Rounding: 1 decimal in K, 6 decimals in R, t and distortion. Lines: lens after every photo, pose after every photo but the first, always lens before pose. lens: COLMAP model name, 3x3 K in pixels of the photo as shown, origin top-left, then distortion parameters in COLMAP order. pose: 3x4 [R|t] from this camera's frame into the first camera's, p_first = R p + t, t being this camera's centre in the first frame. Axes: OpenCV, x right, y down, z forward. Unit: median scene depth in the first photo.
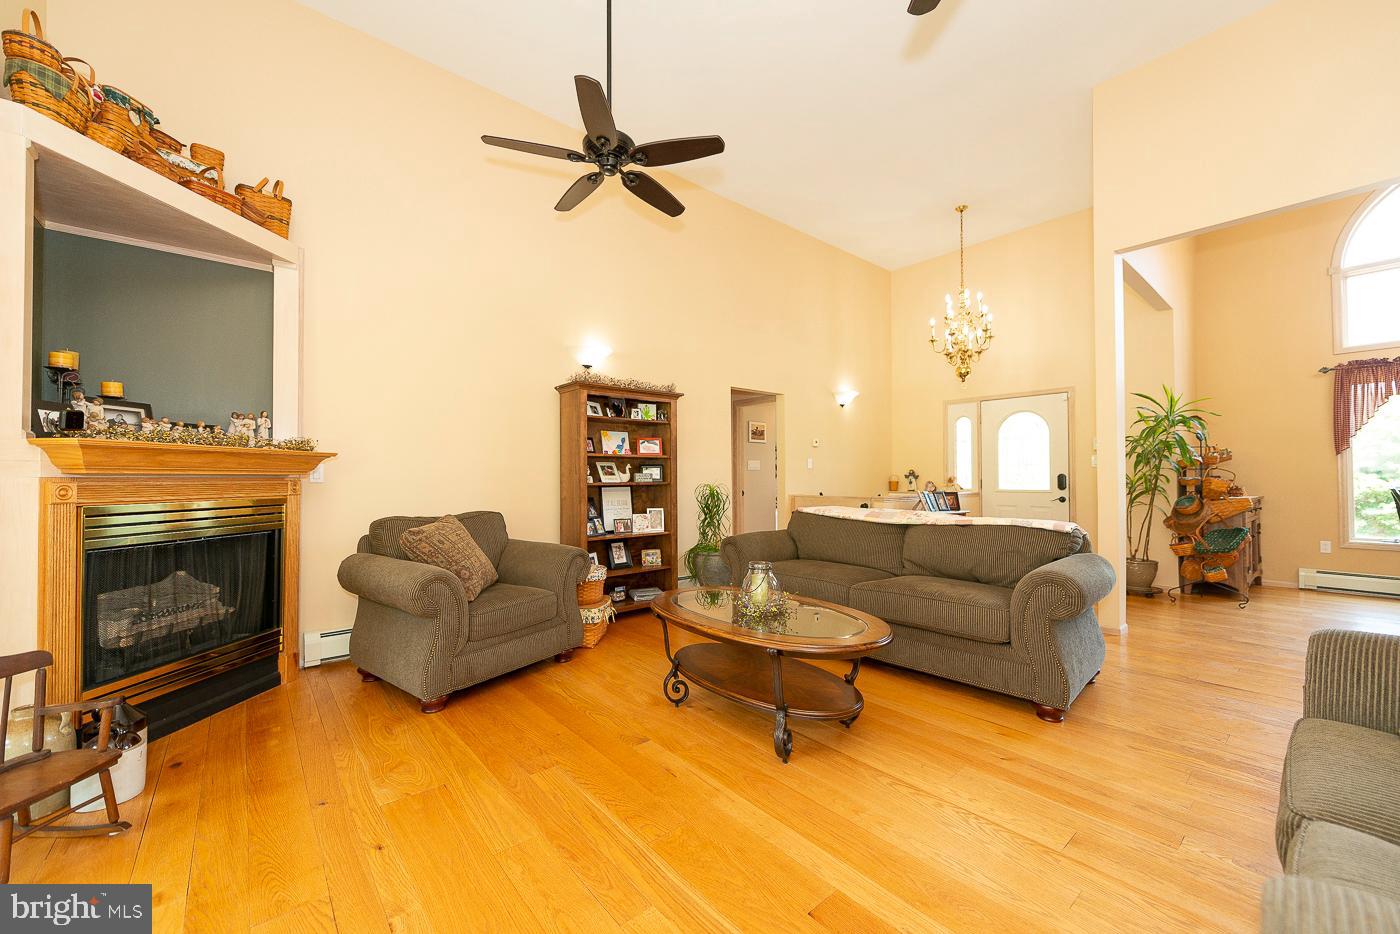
lens RADIAL K [[543.1, 0, 697.6], [0, 543.1, 468.3], [0, 0, 1]] dist [0.009924, -0.002836]
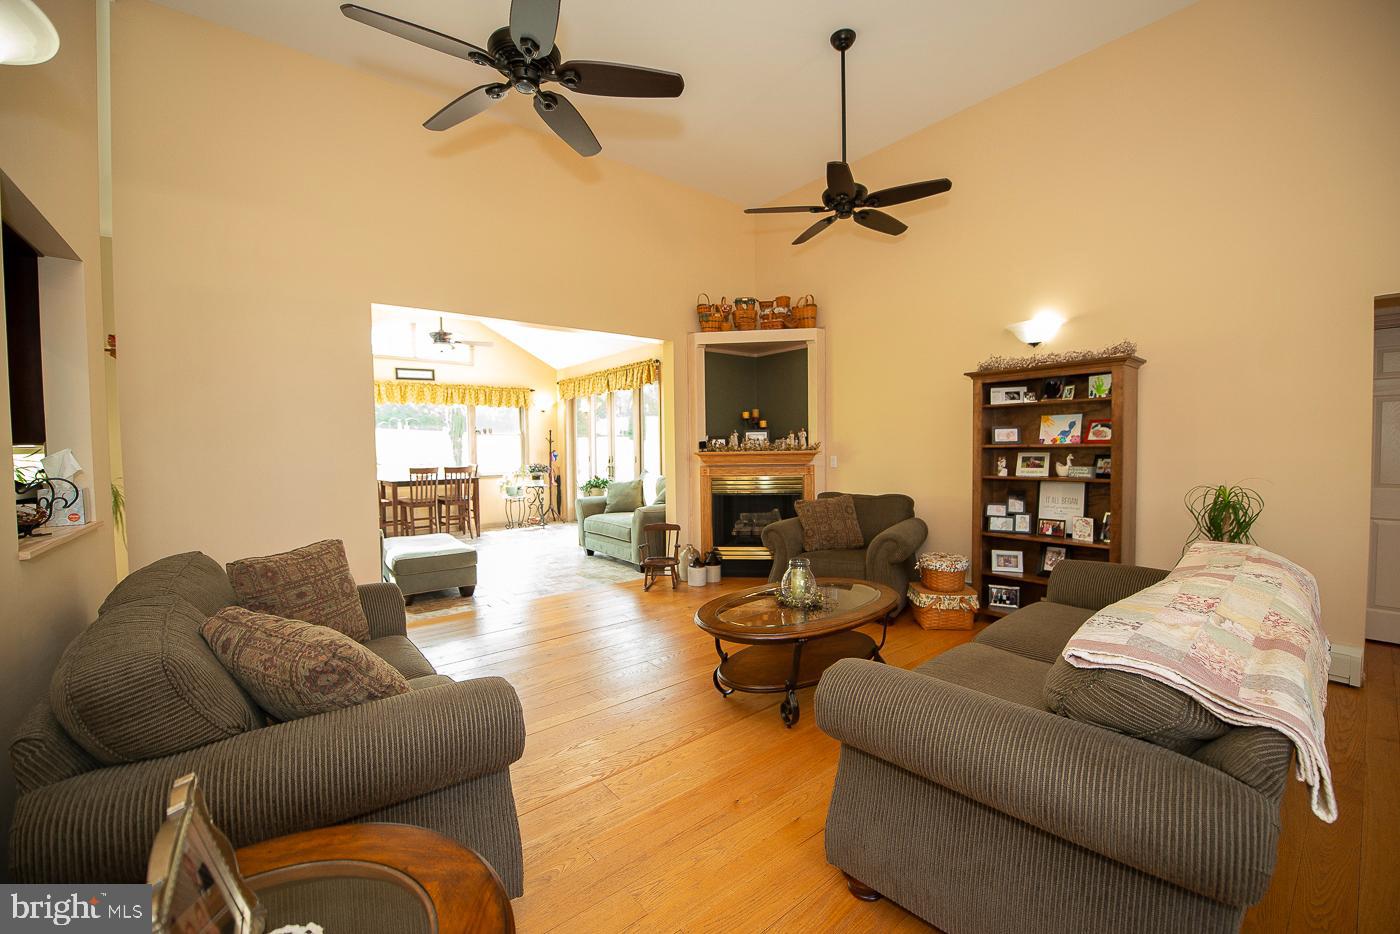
lens RADIAL K [[569.8, 0, 736.3], [0, 569.8, 466.3], [0, 0, 1]] dist [-0.000067, -0.000091]
pose [[0.014437, 0.041108, -0.999050, 1.121942], [0.028800, 0.998723, 0.041510, -0.062160], [0.999481, -0.029372, 0.013235, 0.755381]]
